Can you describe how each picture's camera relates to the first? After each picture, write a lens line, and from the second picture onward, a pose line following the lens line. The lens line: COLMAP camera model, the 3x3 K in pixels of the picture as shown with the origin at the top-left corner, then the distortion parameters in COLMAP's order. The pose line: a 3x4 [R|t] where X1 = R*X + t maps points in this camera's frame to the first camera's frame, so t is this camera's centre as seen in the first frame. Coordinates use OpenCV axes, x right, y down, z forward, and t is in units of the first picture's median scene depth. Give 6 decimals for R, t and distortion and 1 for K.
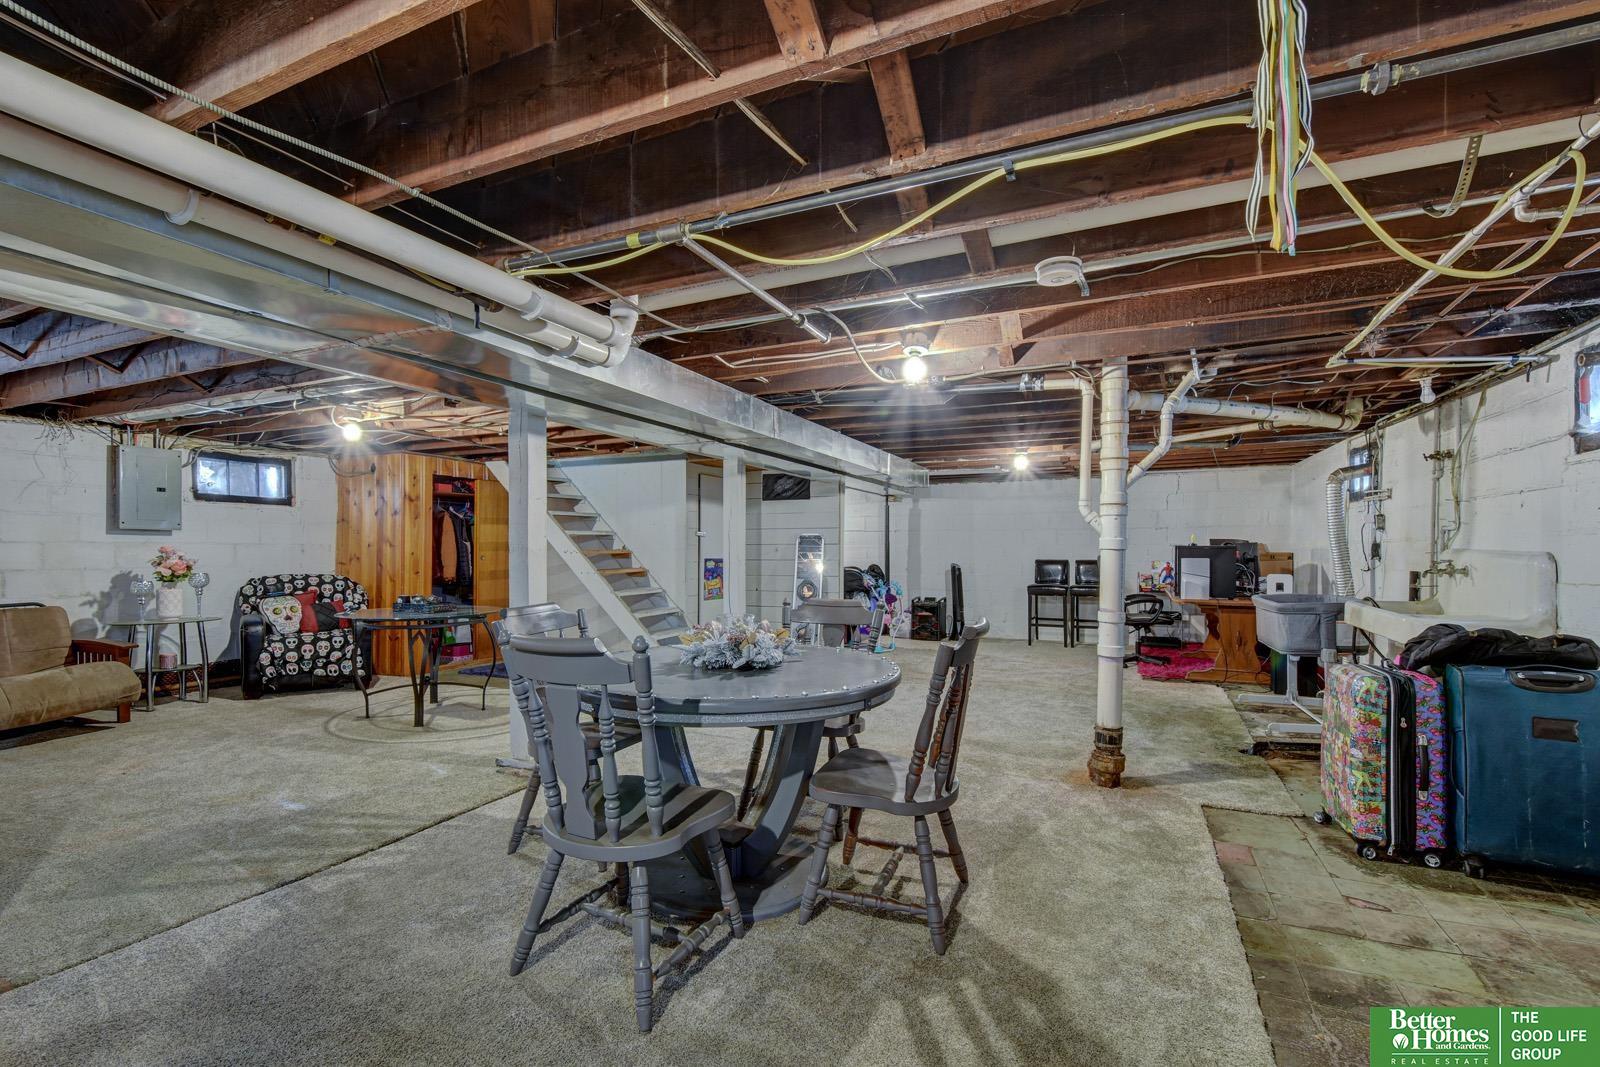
lens RADIAL K [[719.3, 0, 797.7], [0, 719.3, 542.9], [0, 0, 1]] dist [-0.015277, -0.000308]
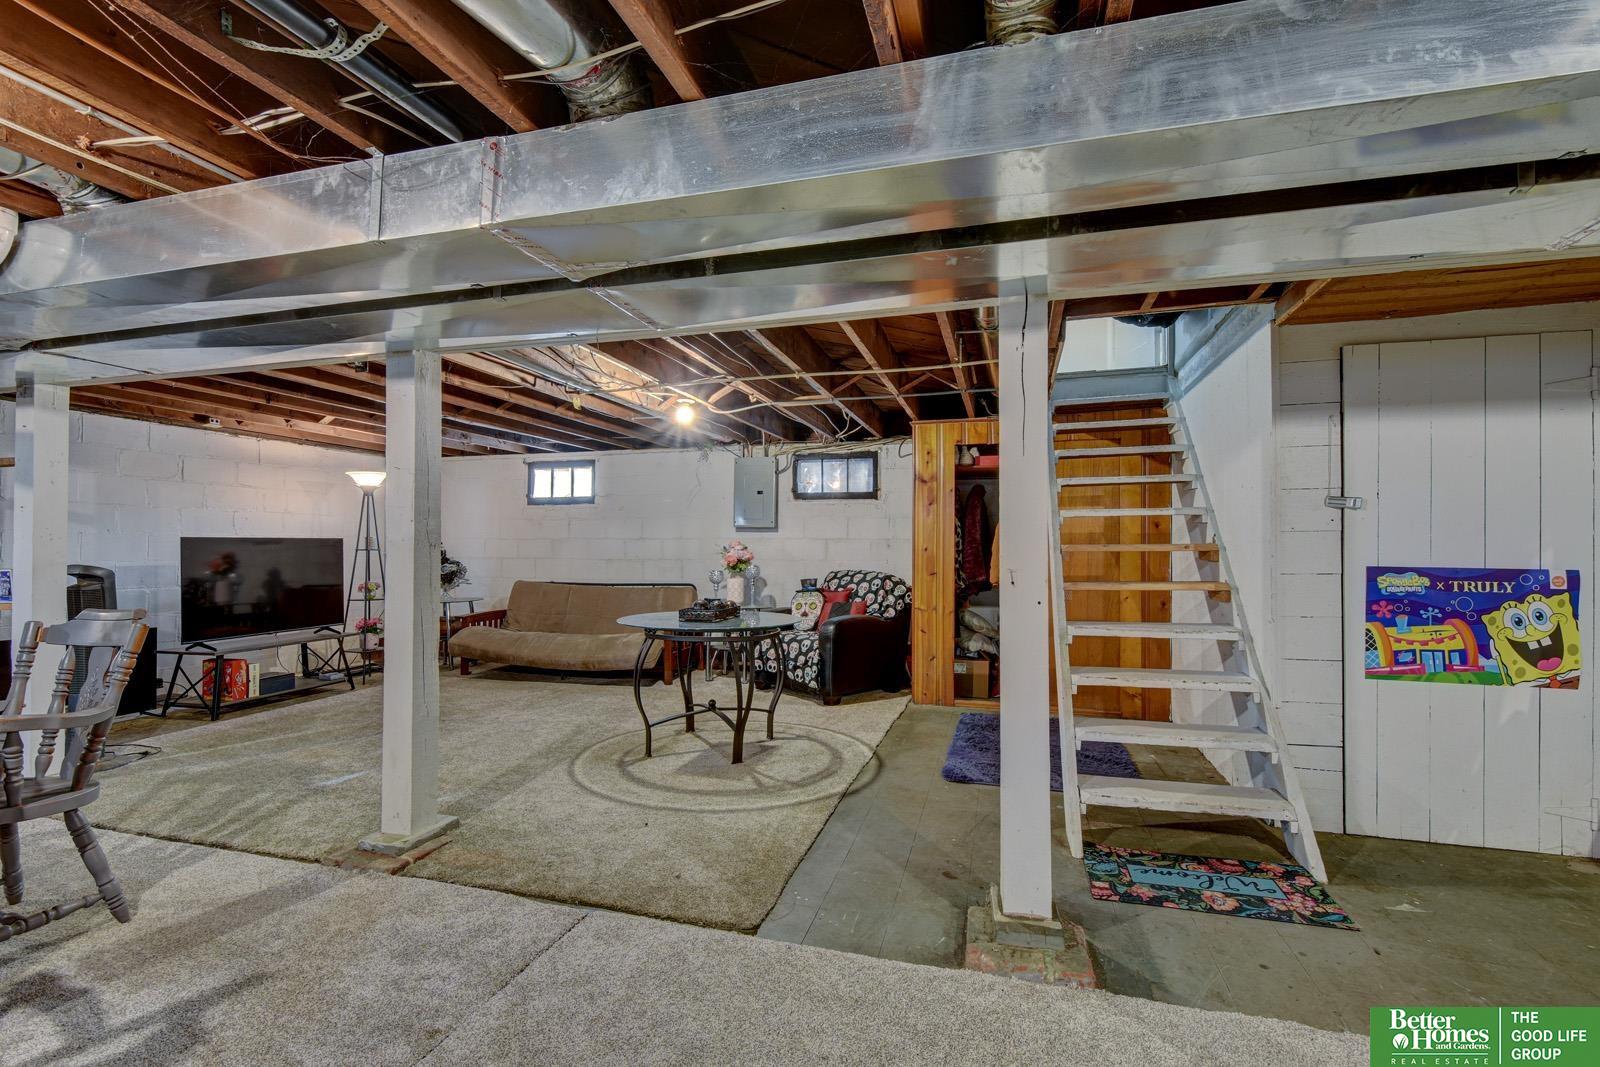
lens RADIAL K [[719.3, 0, 800.7], [0, 719.3, 539.3], [0, 0, 1]] dist [-0.015277, -0.000308]
pose [[0.149233, -0.010940, -0.988742, 0.252106], [0.005948, 0.999931, -0.010166, 0.012329], [0.988784, -0.004364, 0.149288, 0.829461]]
